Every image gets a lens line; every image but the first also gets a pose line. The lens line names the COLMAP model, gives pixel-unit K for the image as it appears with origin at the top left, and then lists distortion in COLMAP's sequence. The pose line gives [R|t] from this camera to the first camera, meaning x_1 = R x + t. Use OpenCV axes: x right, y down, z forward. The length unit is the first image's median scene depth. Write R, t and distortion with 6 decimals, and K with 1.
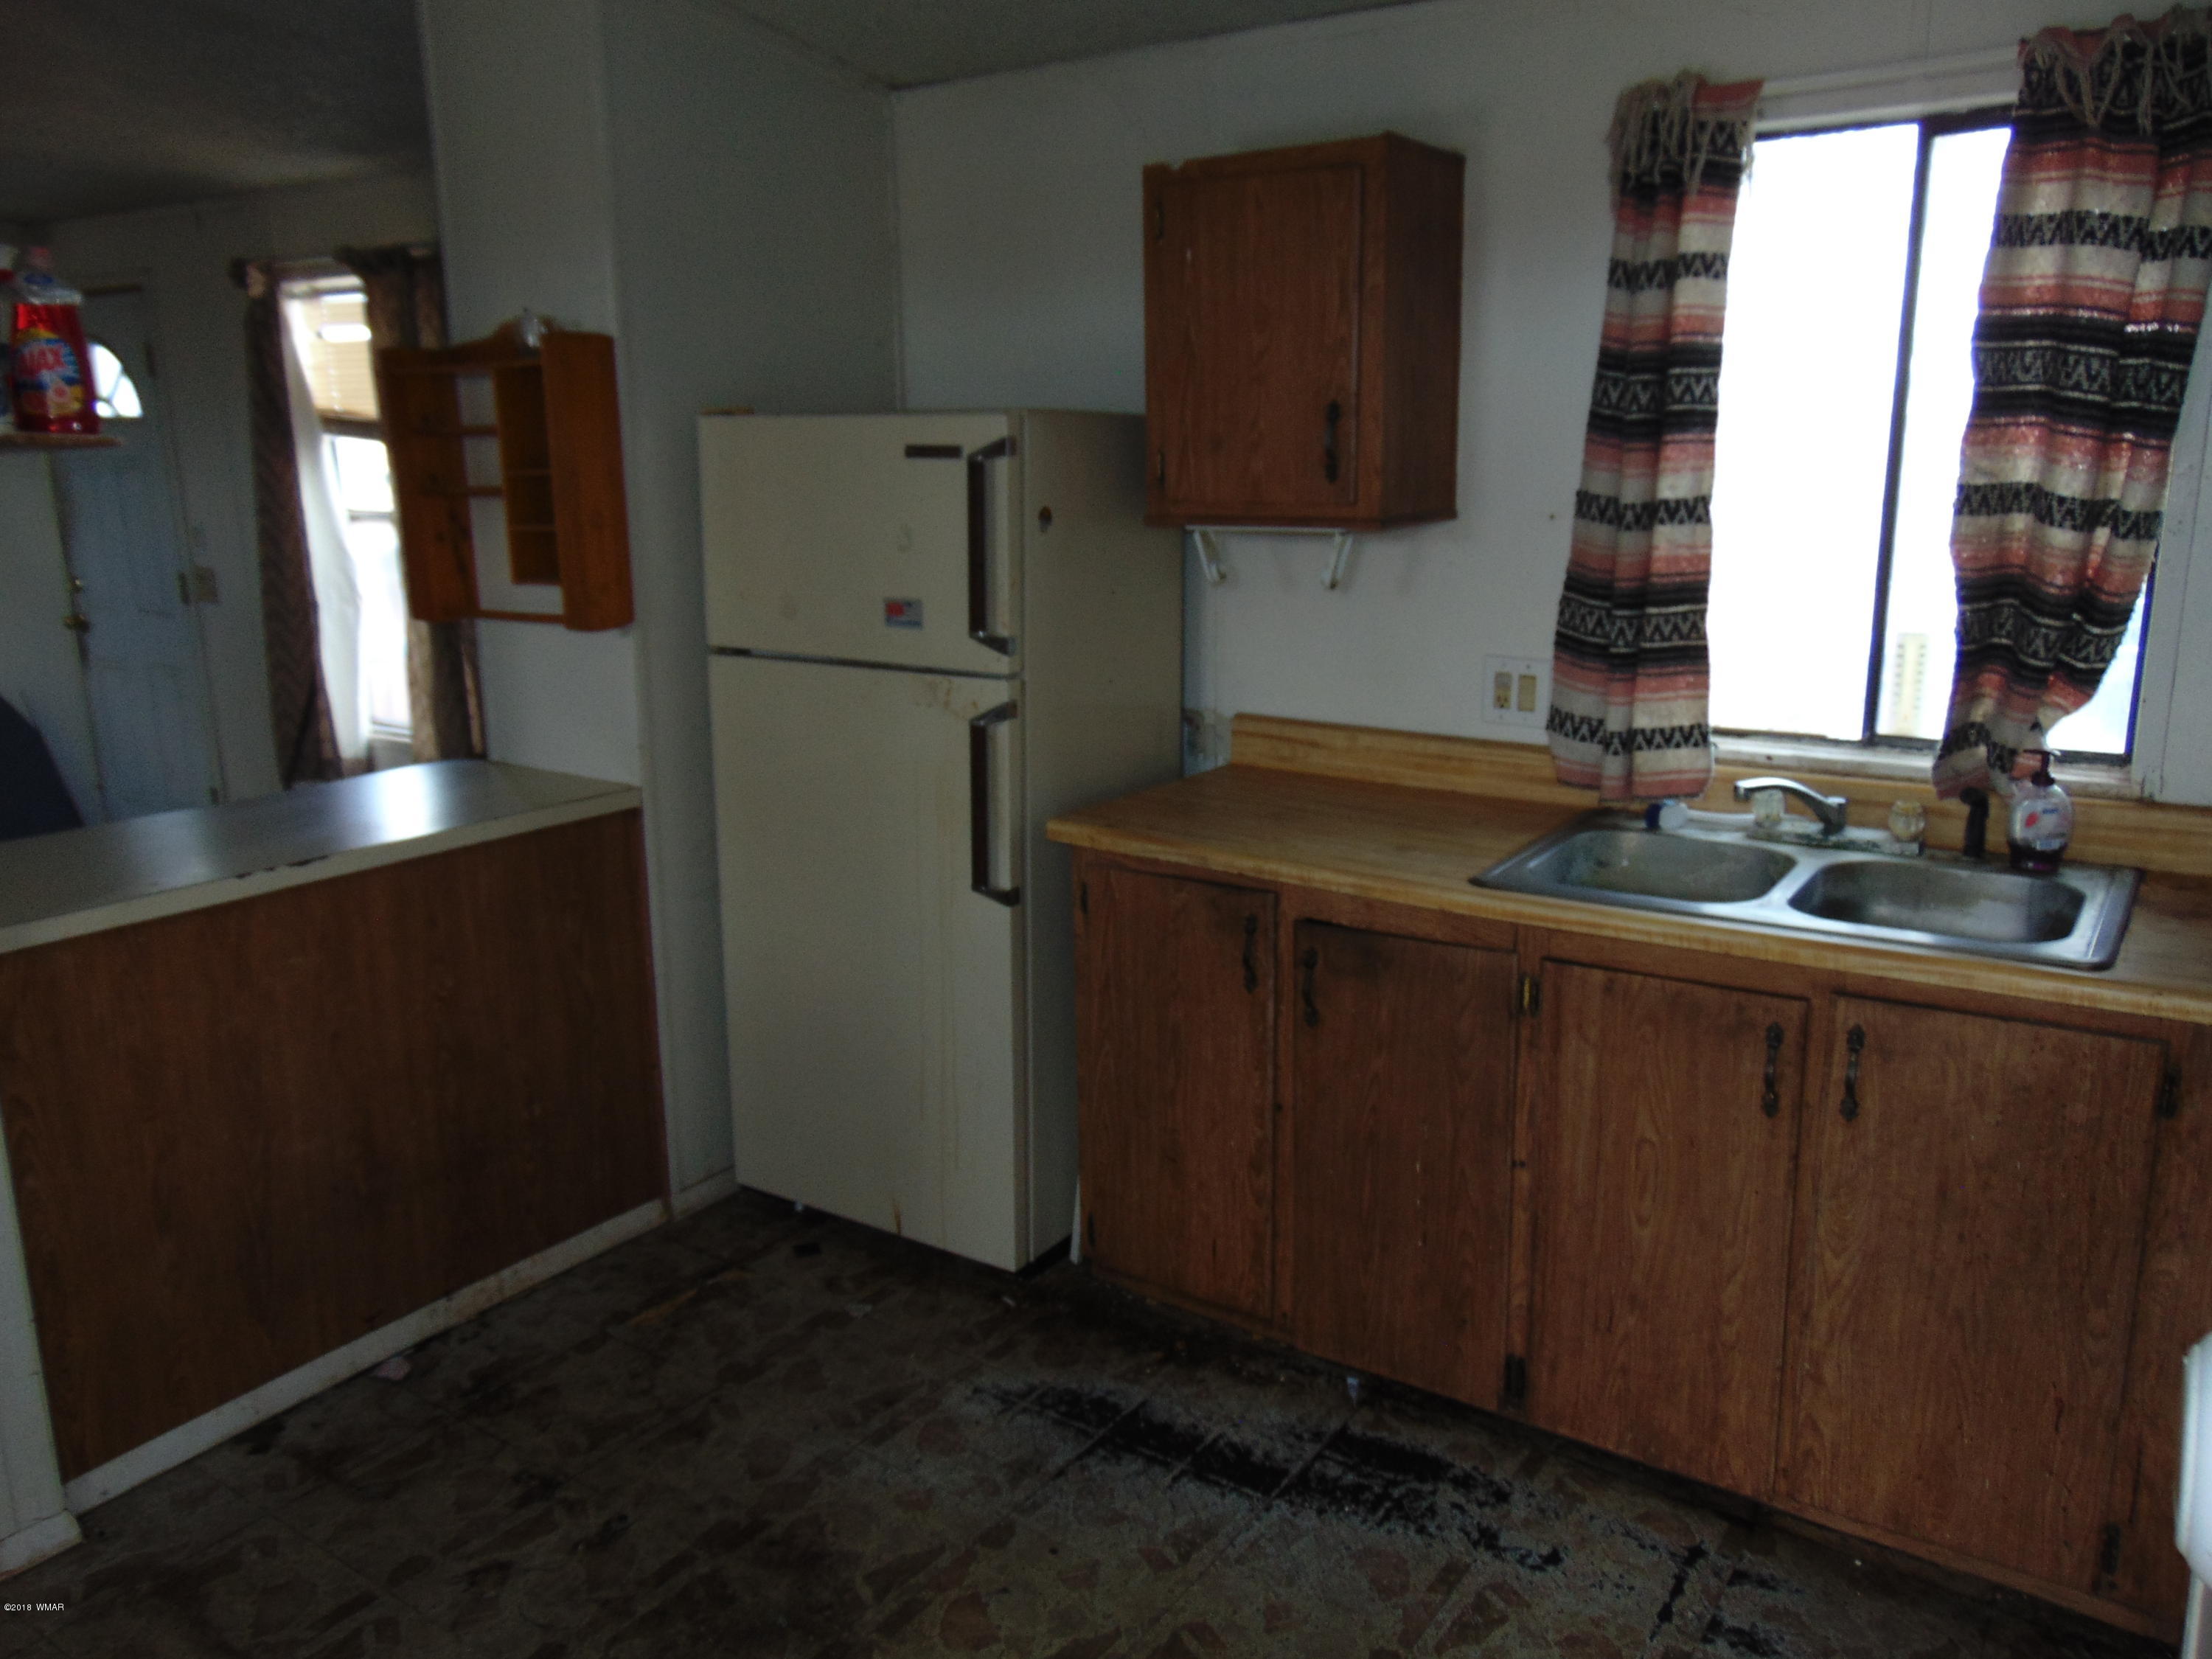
lens RADIAL K [[1622.6, 0, 1091.9], [0, 1622.6, 794.8], [0, 0, 1]] dist [-0.037026, 0.068121]
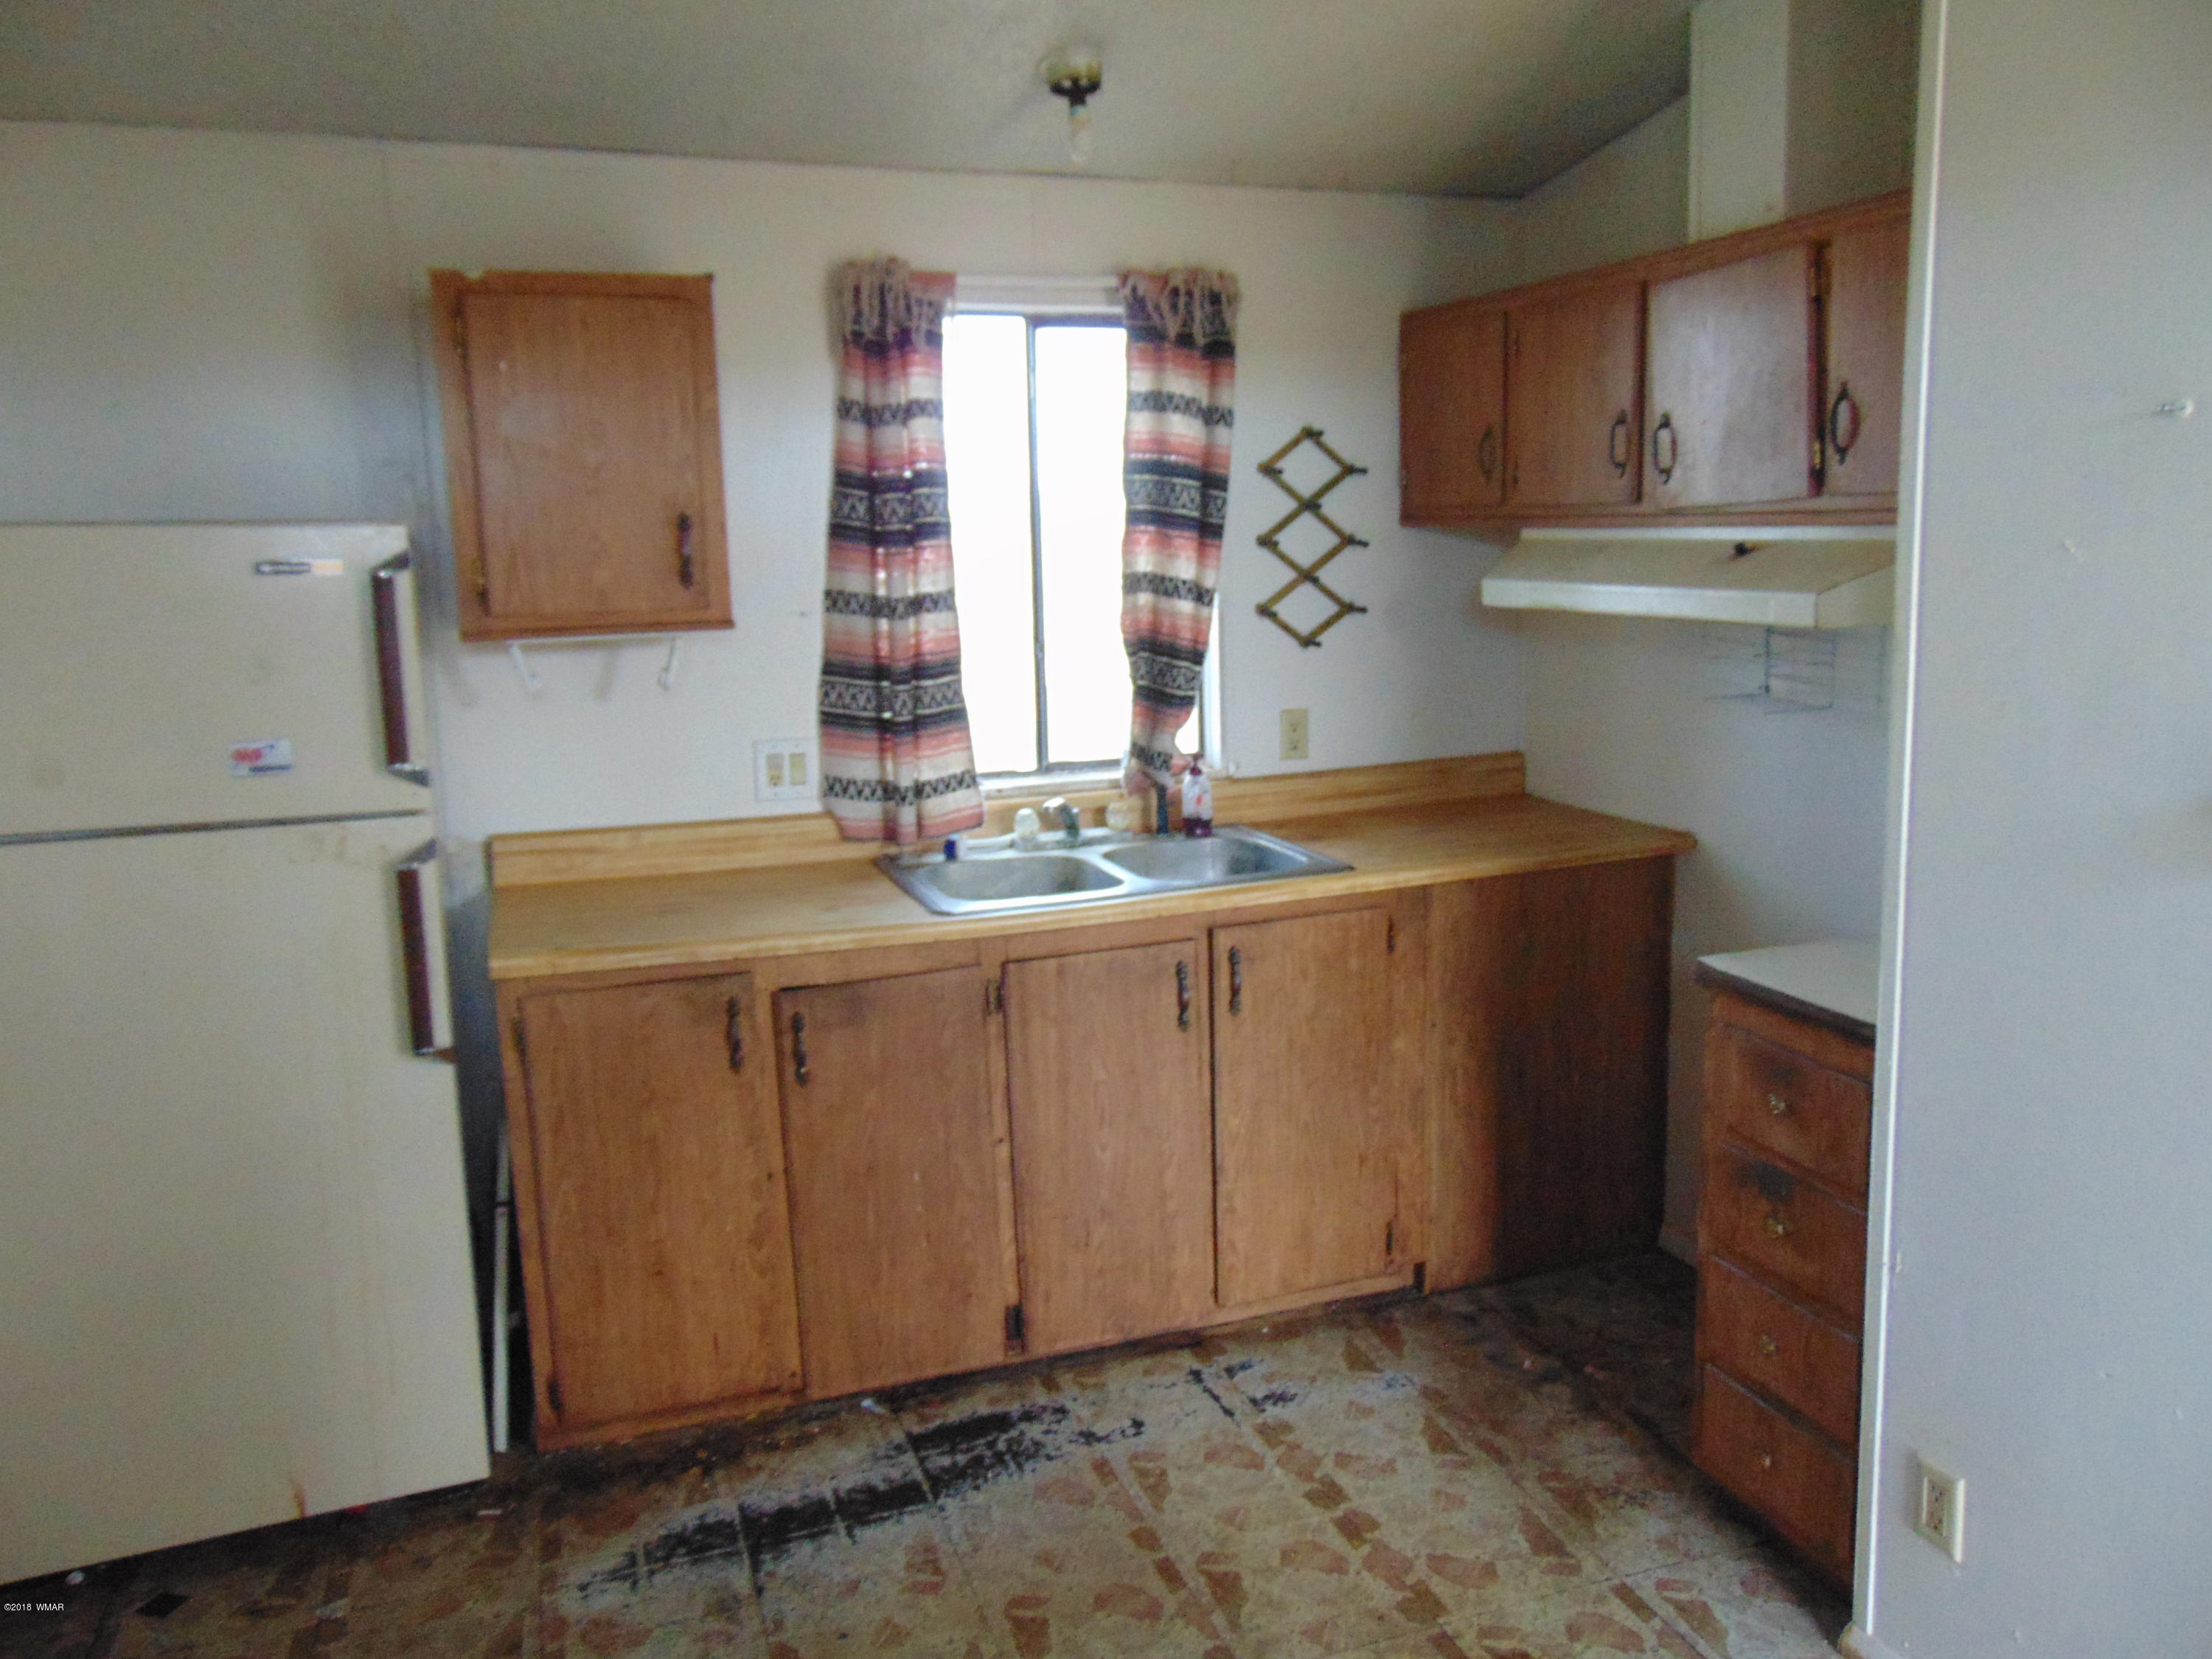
lens RADIAL K [[1622.6, 0, 1091.9], [0, 1622.6, 794.8], [0, 0, 1]] dist [-0.037026, 0.068121]
pose [[0.595723, -0.127345, 0.793031, -0.571317], [0.189212, 0.981813, 0.015523, -0.026695], [-0.780585, 0.140804, 0.608984, 0.169254]]
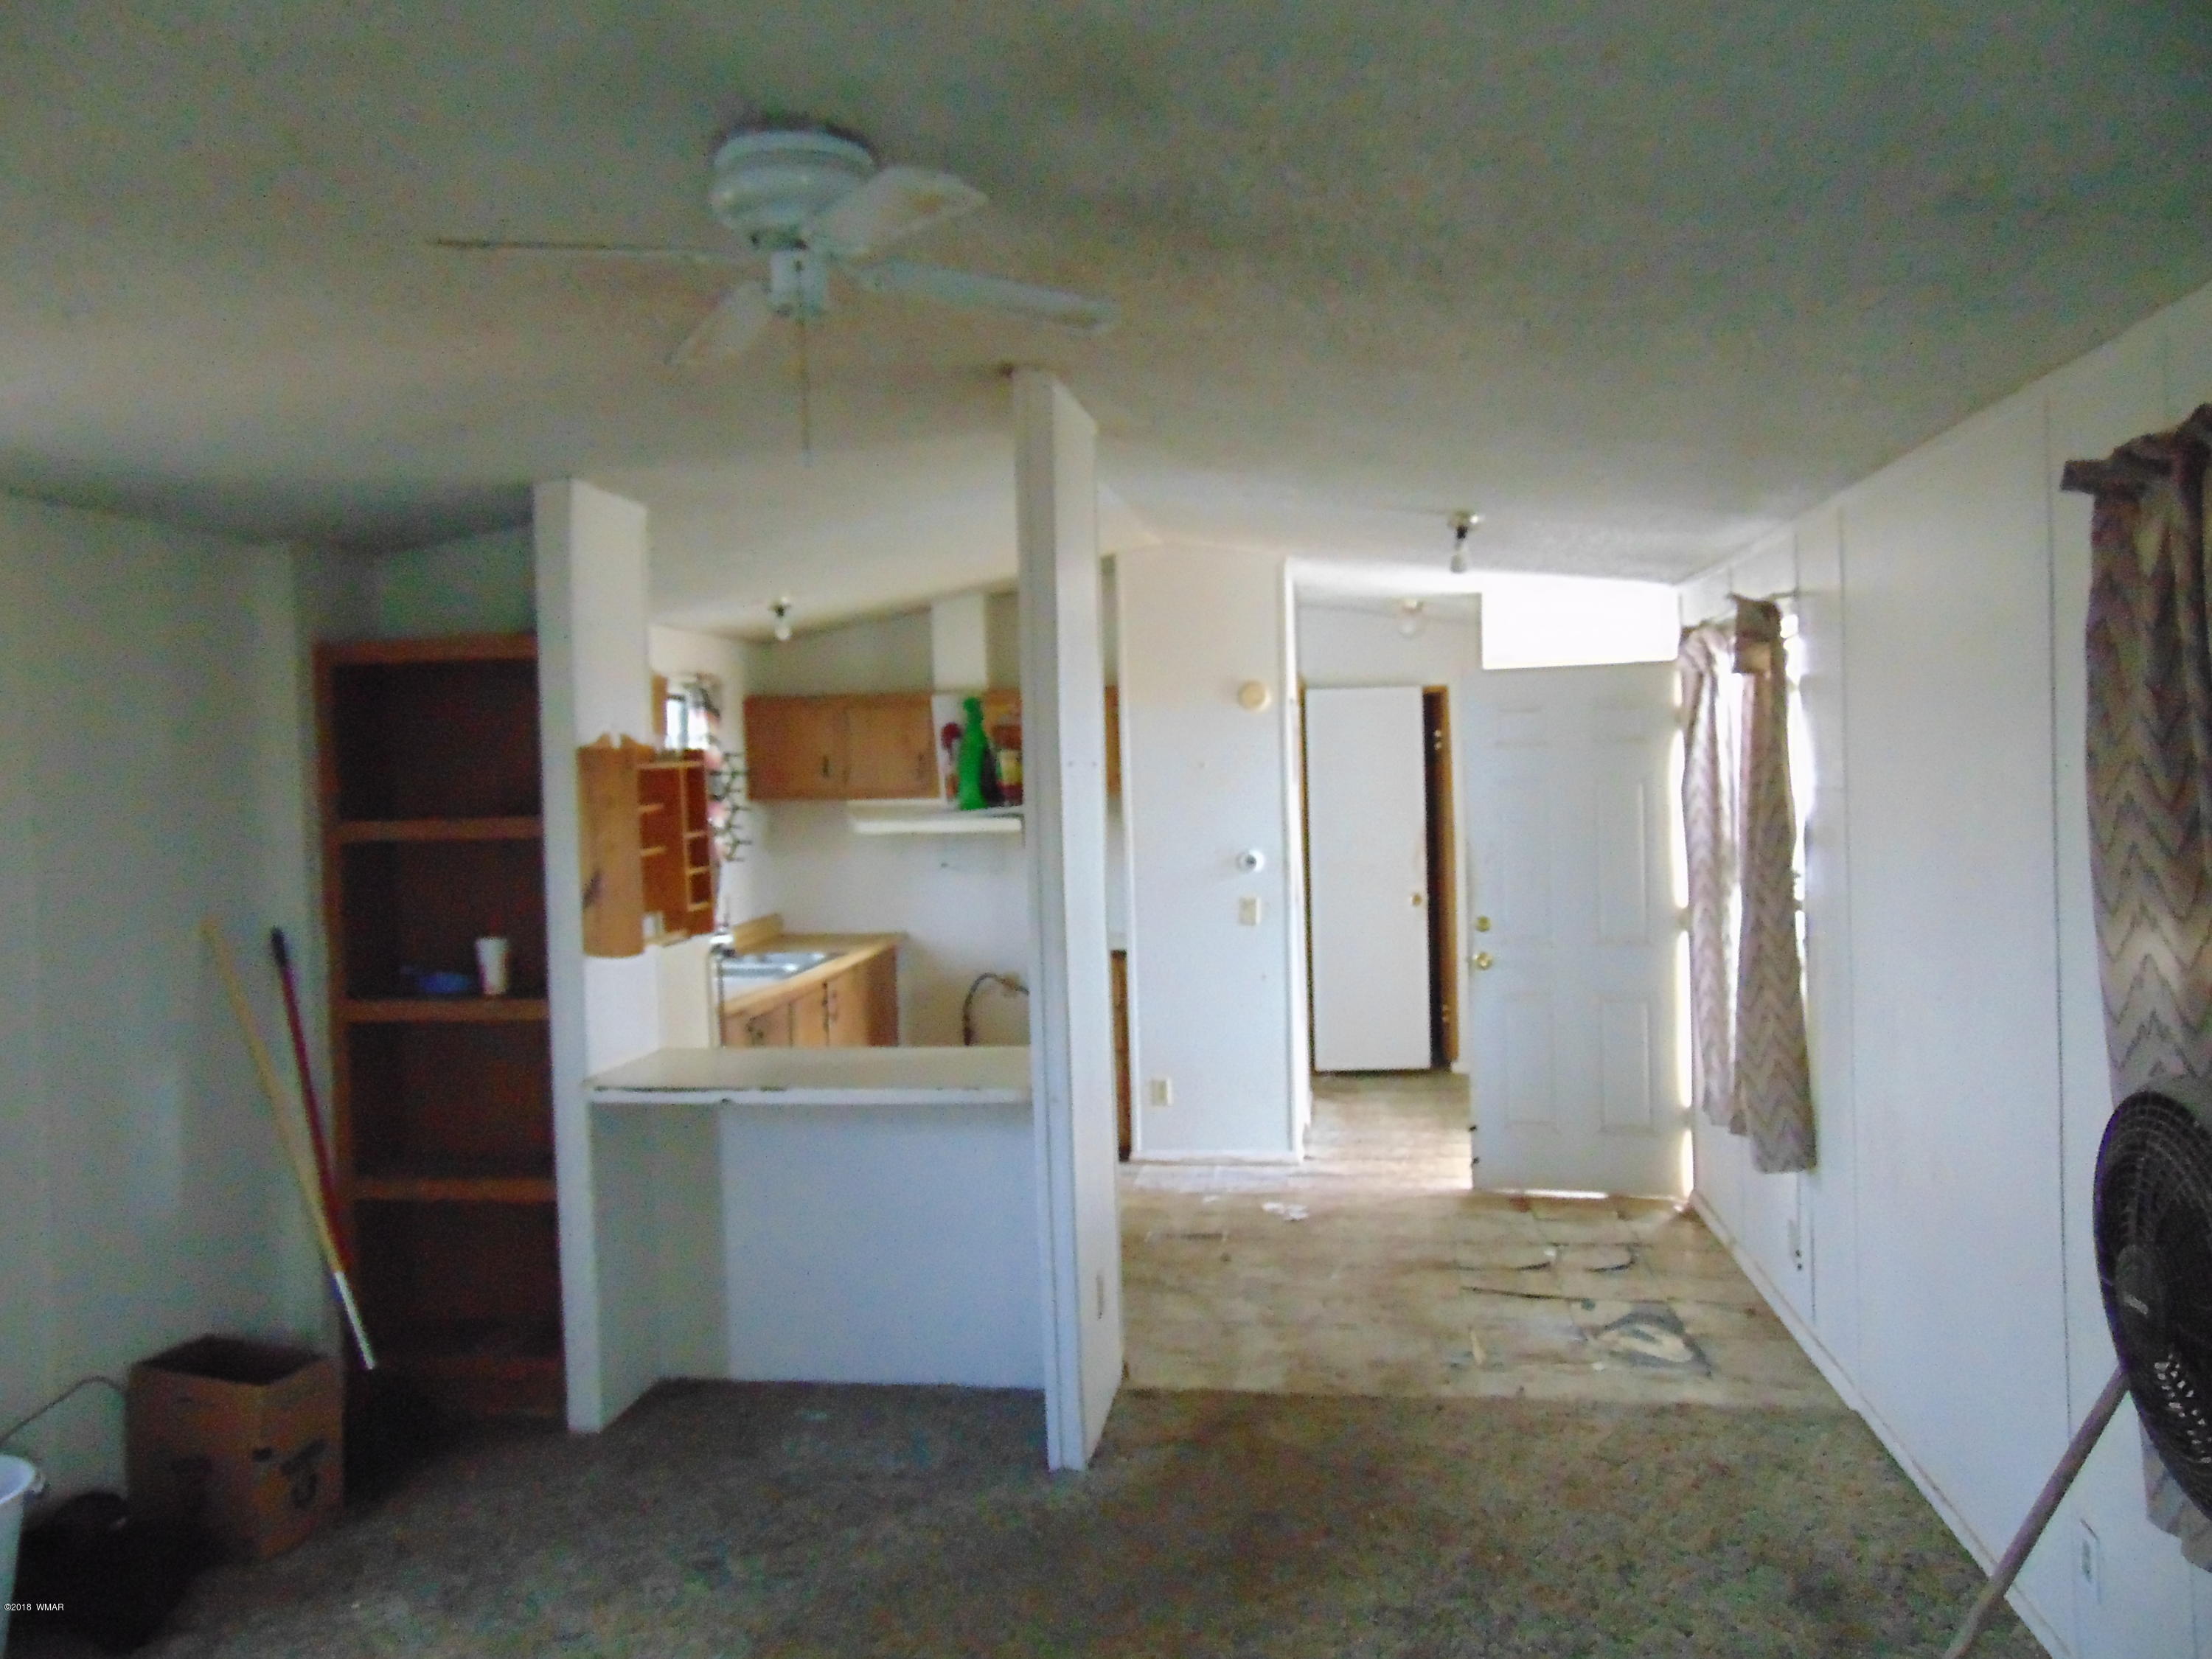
lens RADIAL K [[1622.6, 0, 1091.9], [0, 1622.6, 794.8], [0, 0, 1]] dist [-0.037026, 0.068121]
pose [[-0.387246, 0.004967, 0.921963, -2.127365], [0.226272, 0.969915, 0.089814, -0.321533], [-0.893779, 0.243394, -0.376720, 1.357926]]
